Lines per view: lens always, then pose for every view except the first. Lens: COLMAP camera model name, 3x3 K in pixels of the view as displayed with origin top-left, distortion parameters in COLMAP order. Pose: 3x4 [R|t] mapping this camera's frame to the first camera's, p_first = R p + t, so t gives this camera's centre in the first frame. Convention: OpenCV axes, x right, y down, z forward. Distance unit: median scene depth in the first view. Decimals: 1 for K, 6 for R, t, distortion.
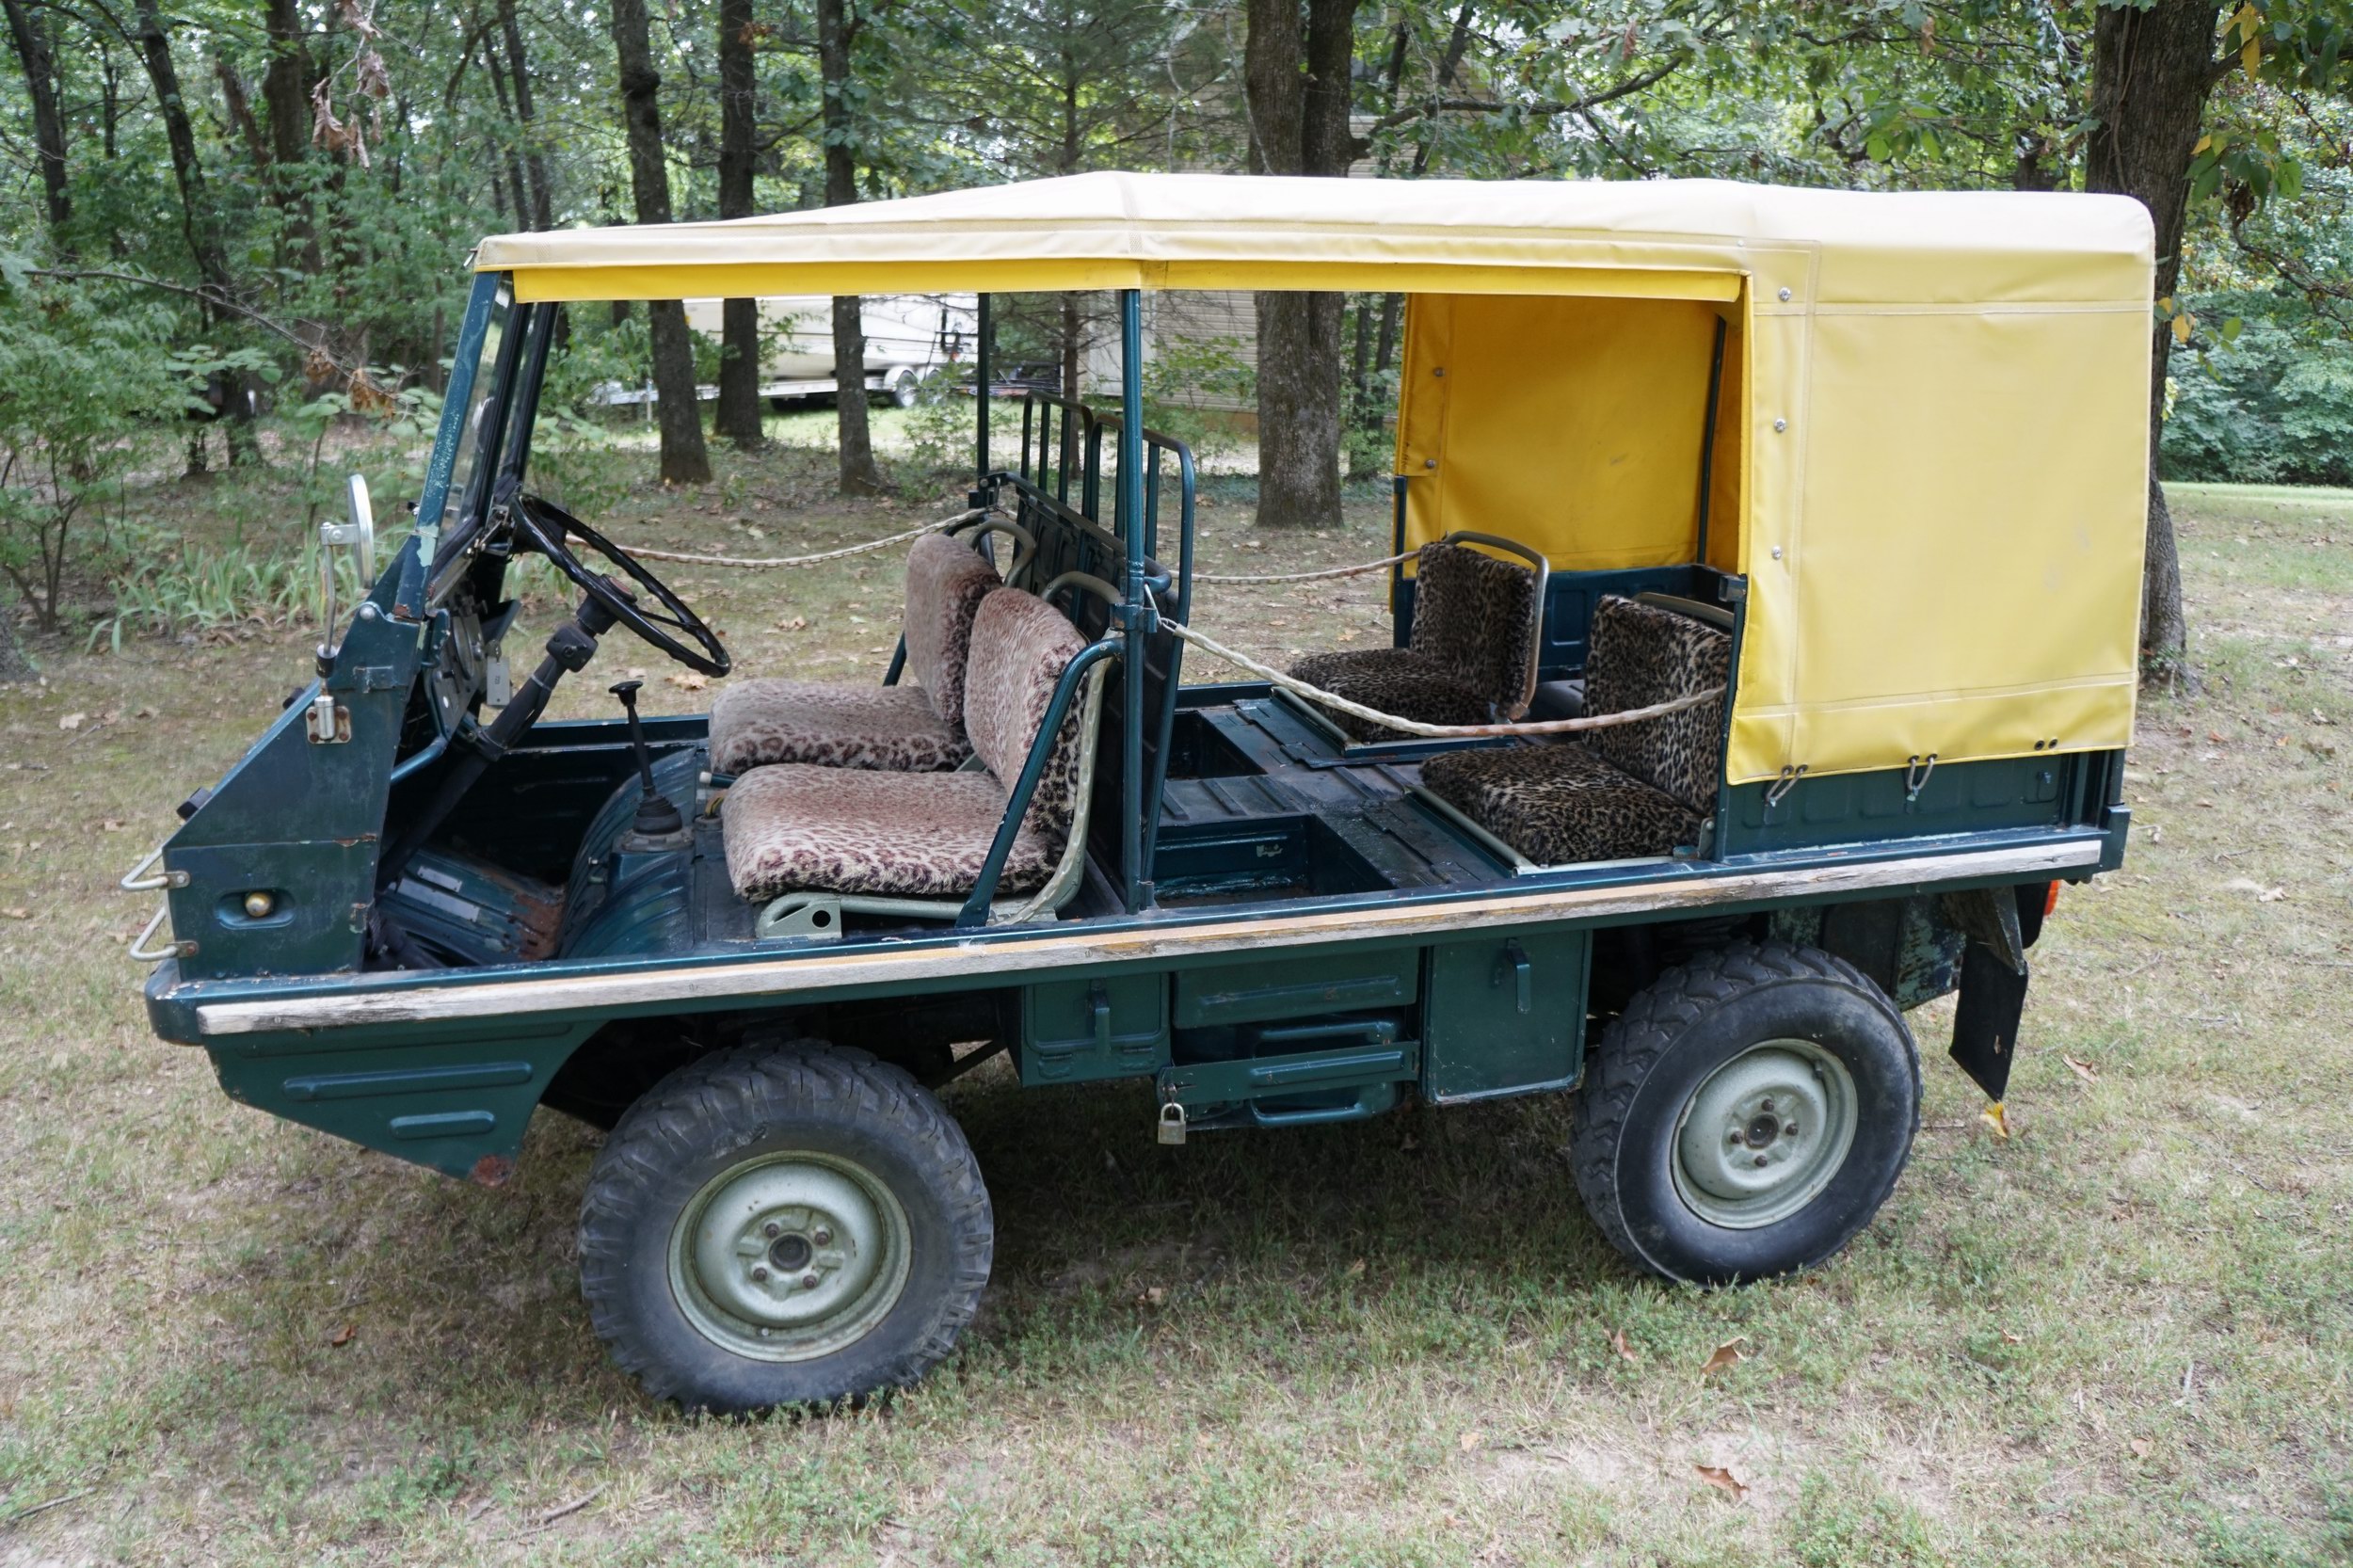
lens RADIAL K [[1843.8, 0, 1175.8], [0, 1843.8, 769.2], [0, 0, 1]] dist [-0.181643, 0.123537]
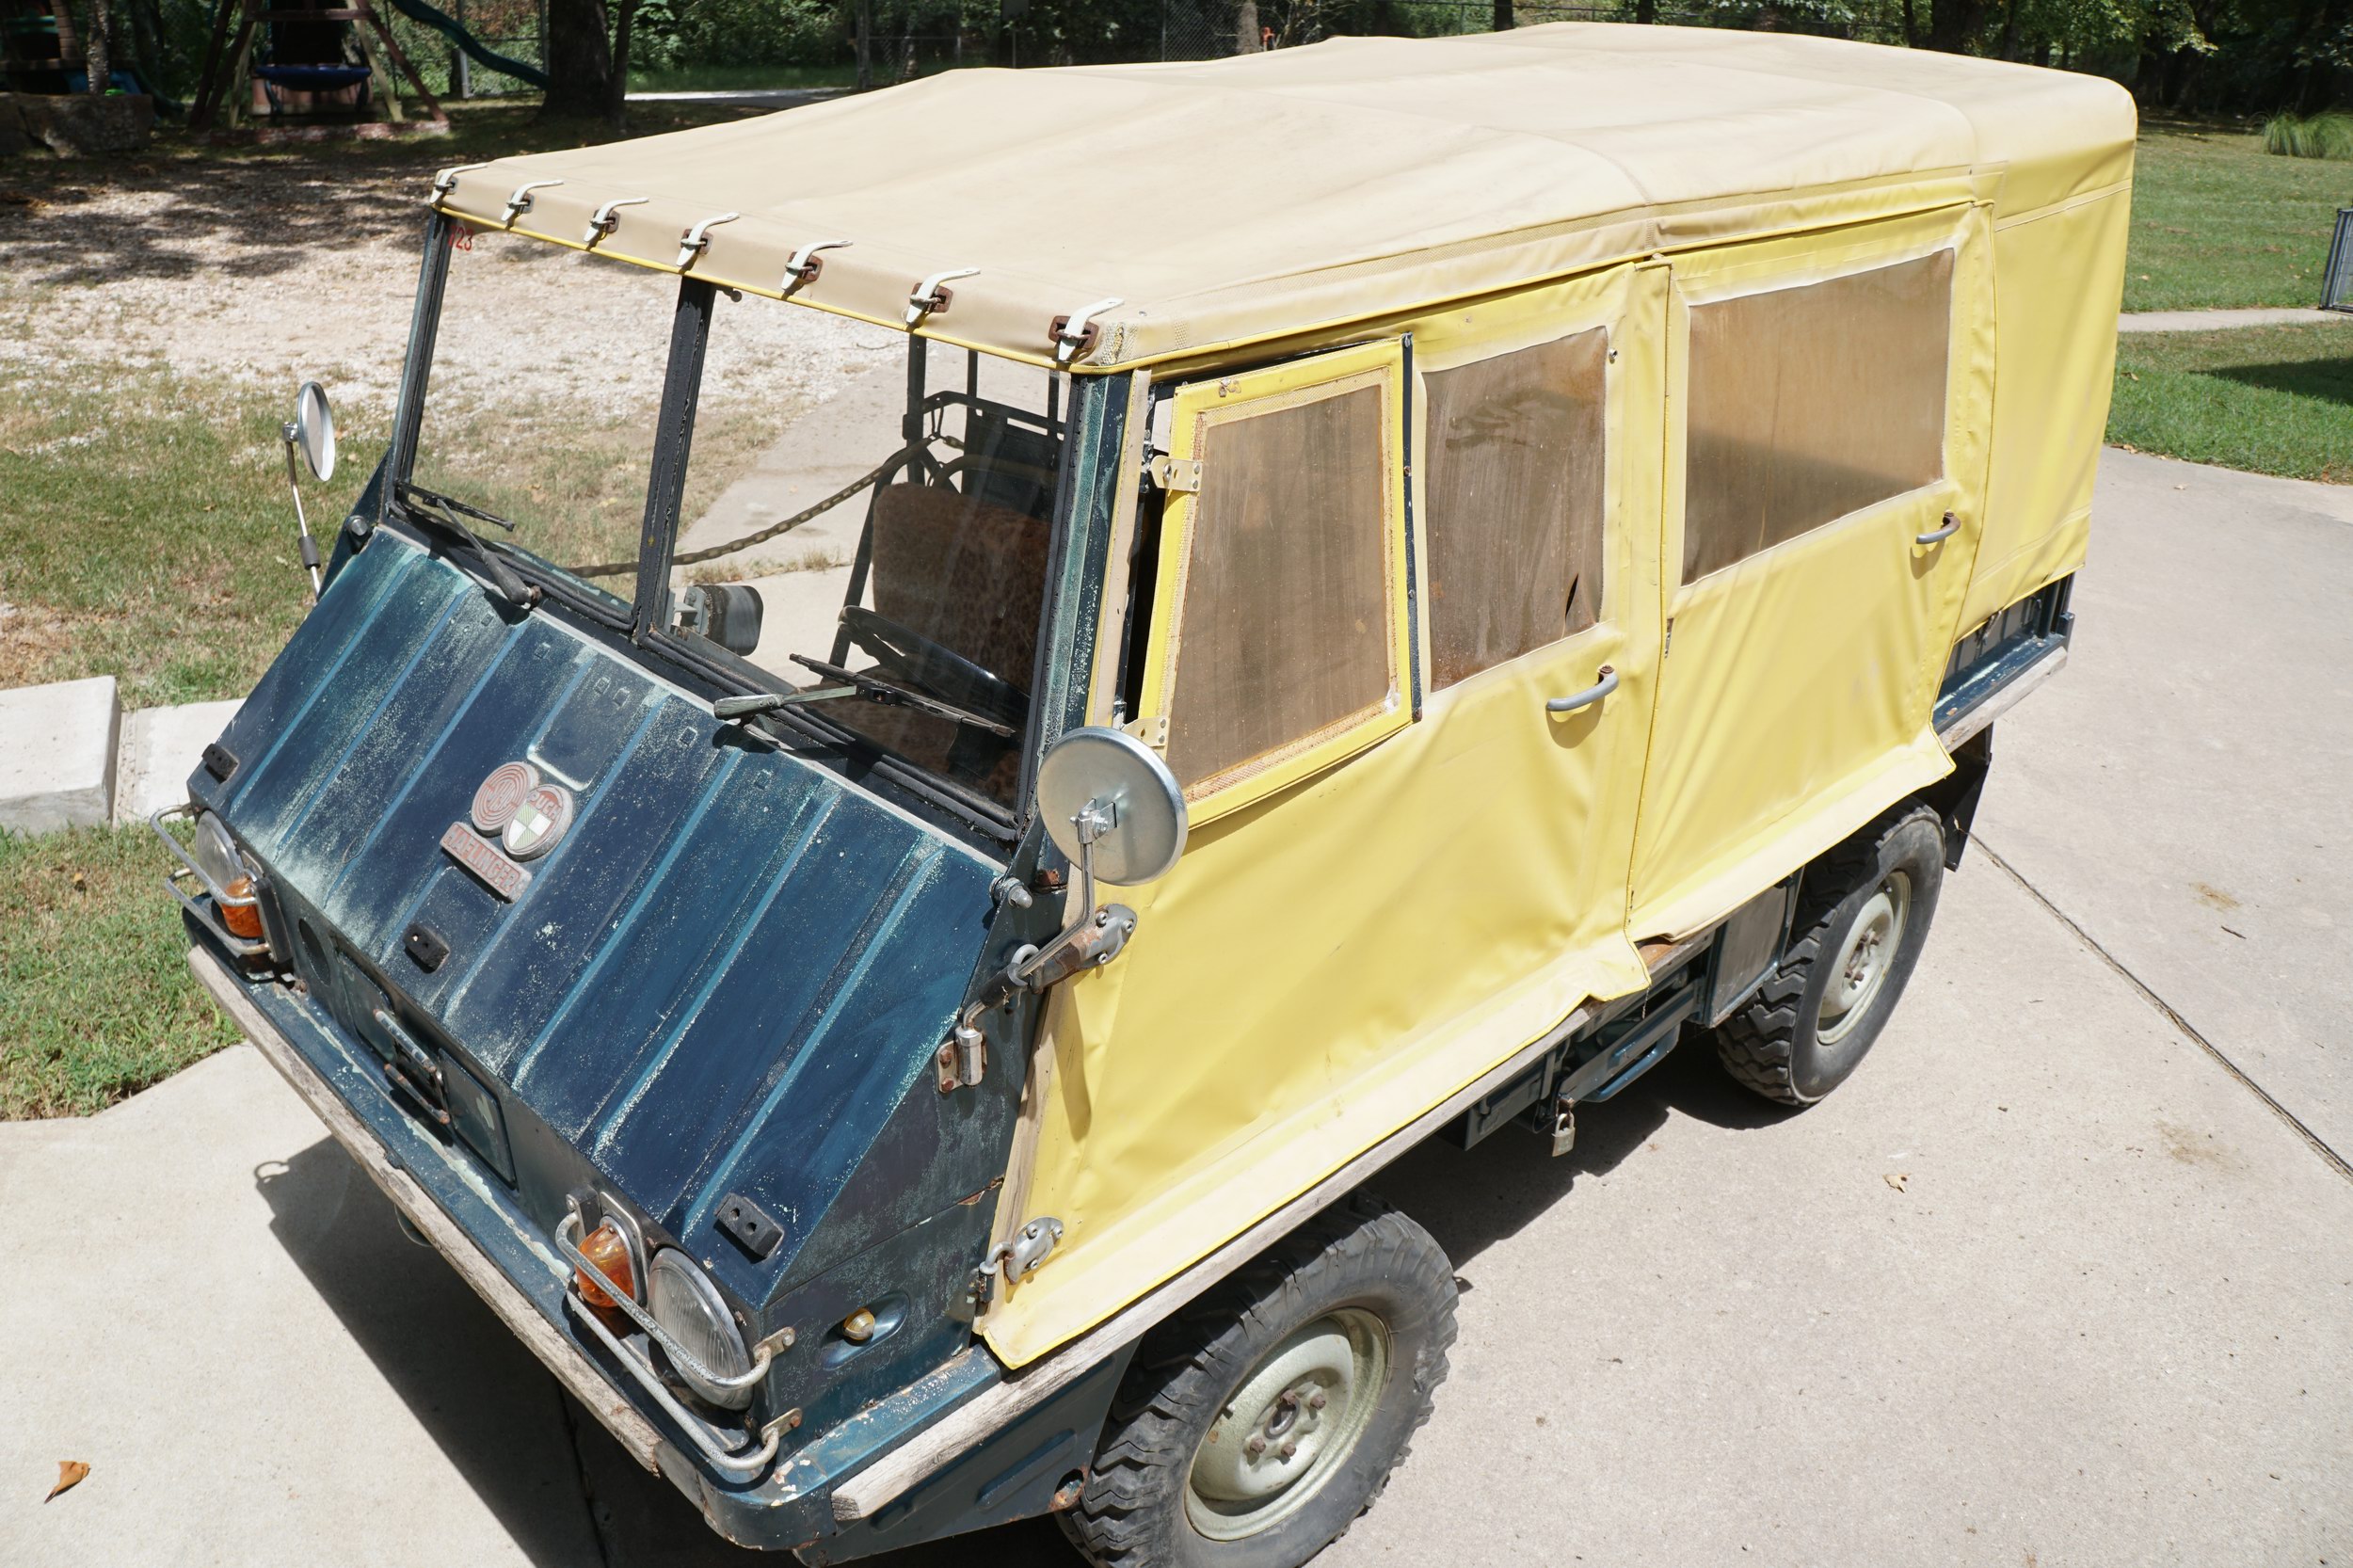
lens RADIAL K [[1843.8, 0, 1156.9], [0, 1843.8, 787.1], [0, 0, 1]] dist [-0.181643, 0.123537]
pose [[0.857852, -0.224525, 0.462253, -0.569739], [0.130725, 0.965259, 0.226243, -0.219951], [-0.496991, -0.133655, 0.857401, 0.298817]]
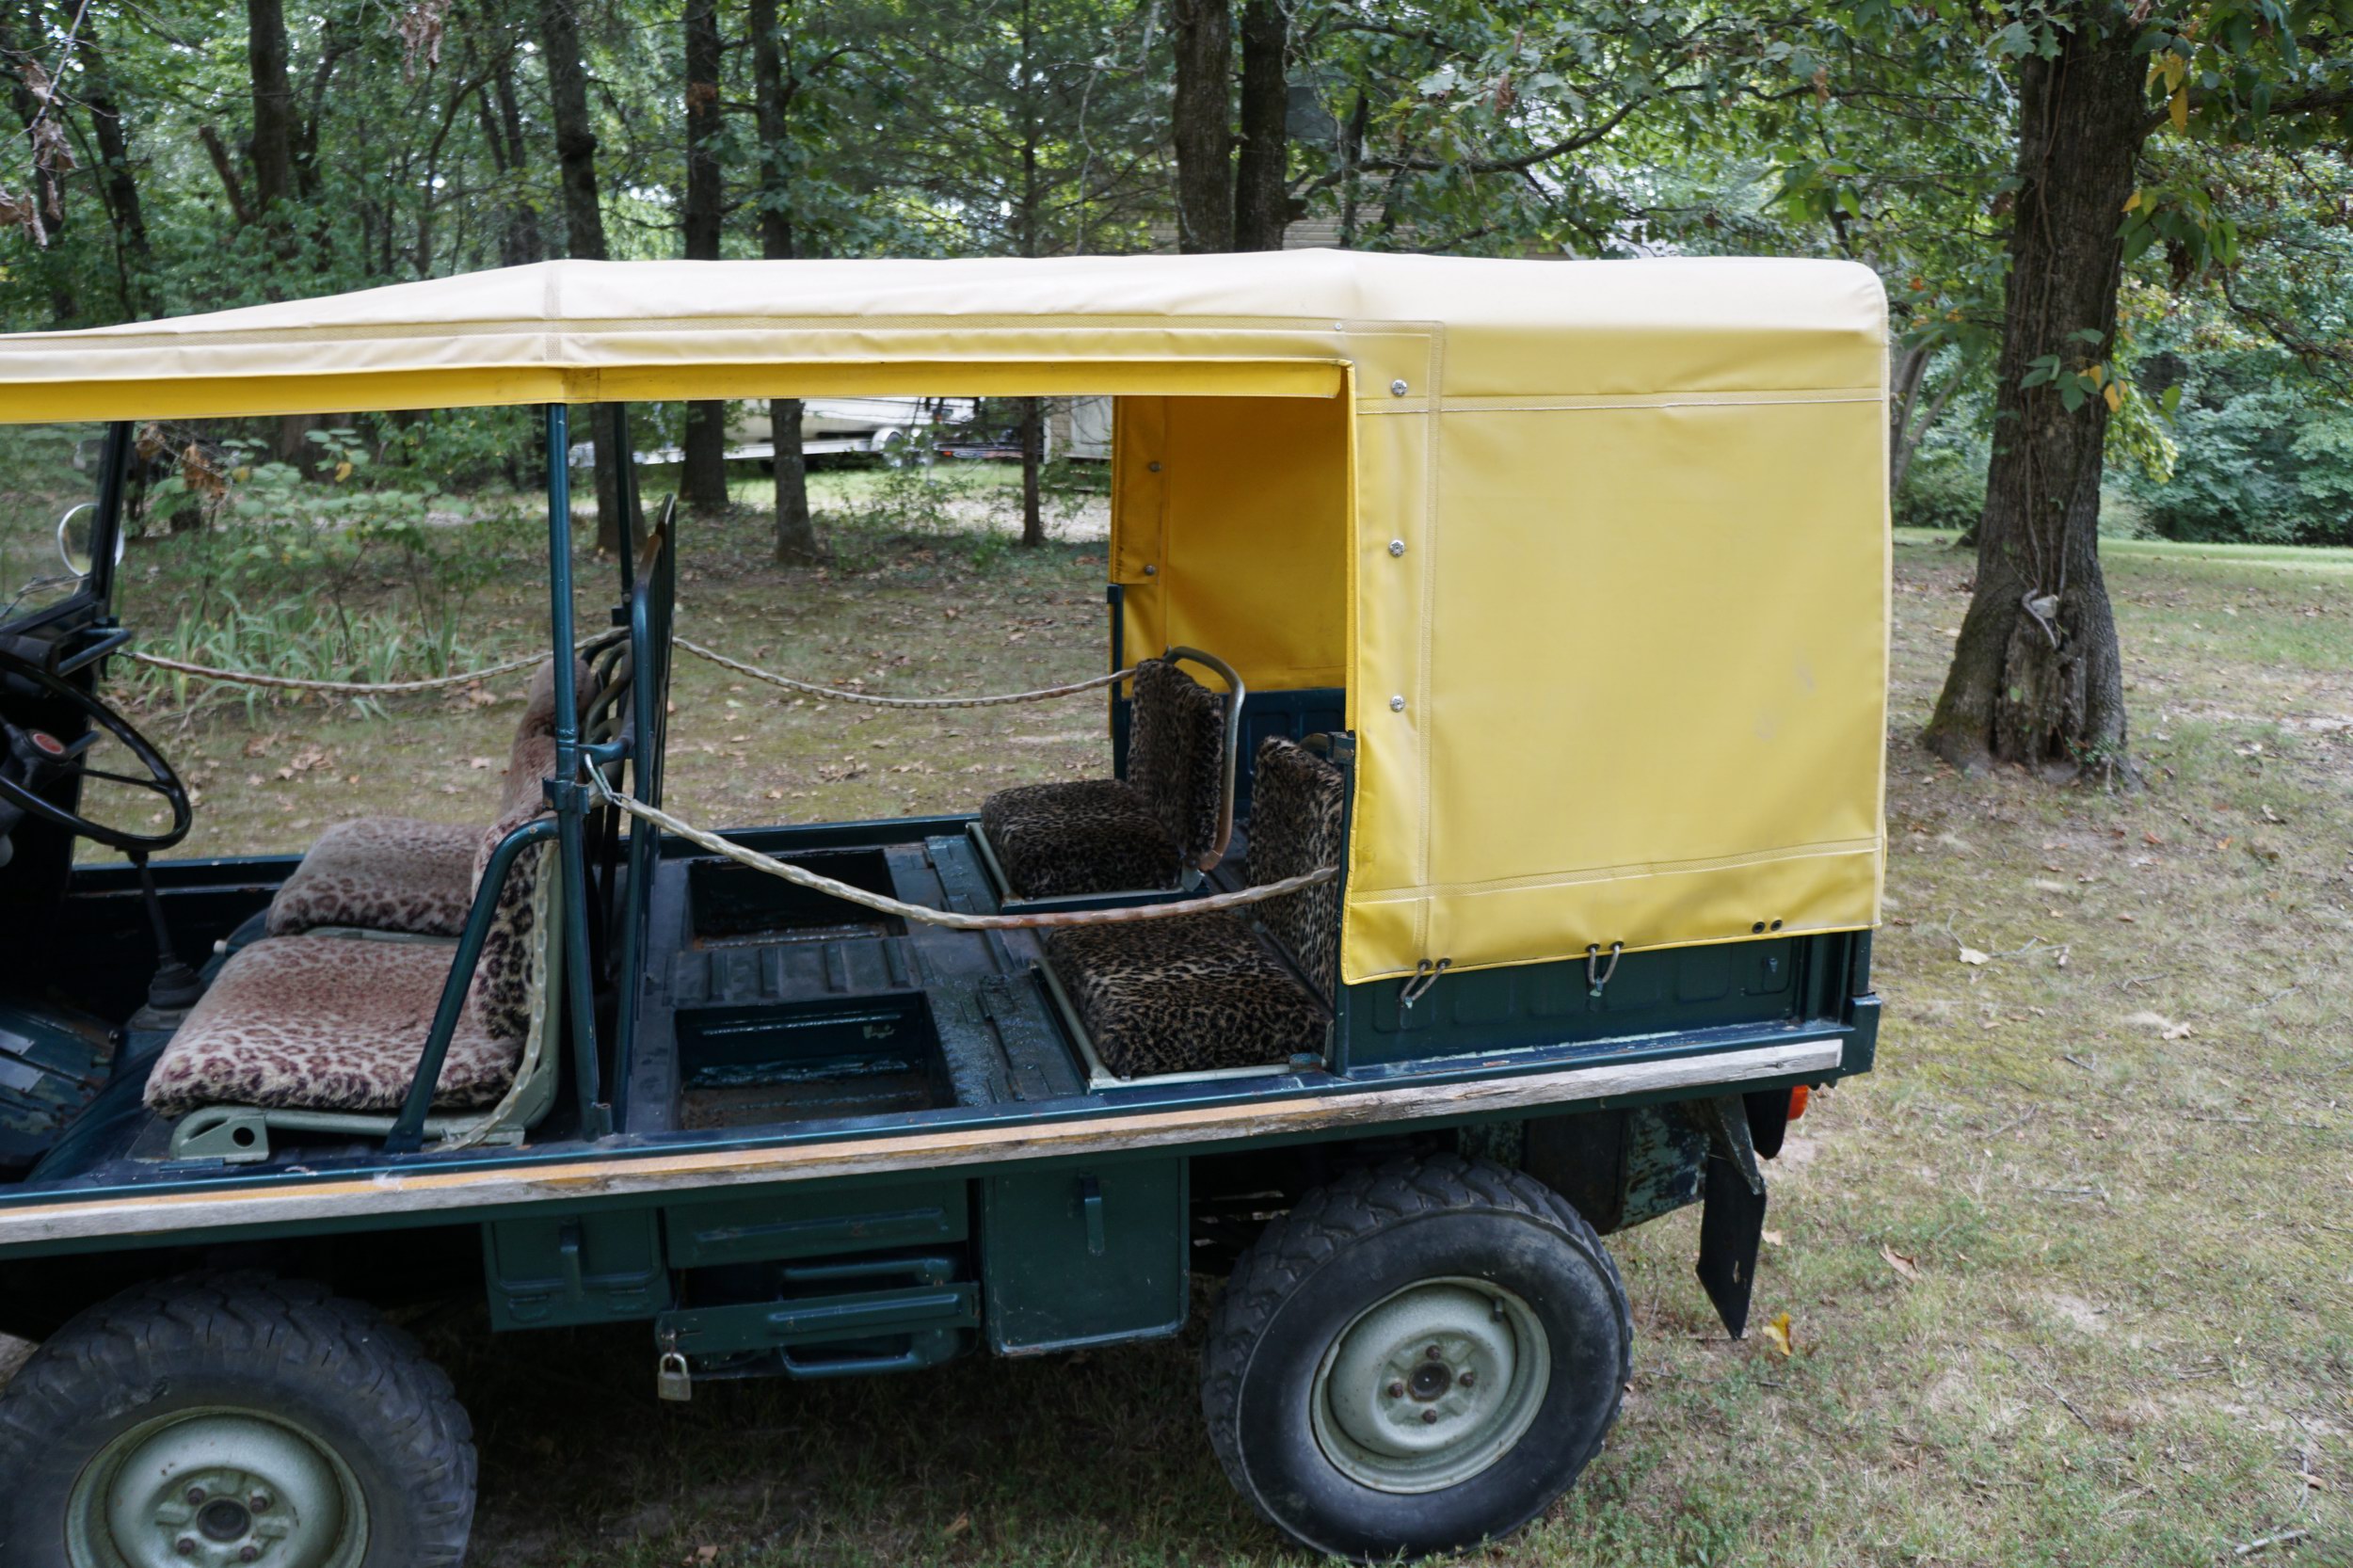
lens RADIAL K [[1843.8, 0, 1177.5], [0, 1843.8, 769.1], [0, 0, 1]] dist [-0.181643, 0.123537]
pose [[0.999882, 0.003324, -0.015016, 0.234783], [-0.003782, 0.999524, -0.030619, -0.061486], [0.014907, 0.030673, 0.999418, 0.160865]]
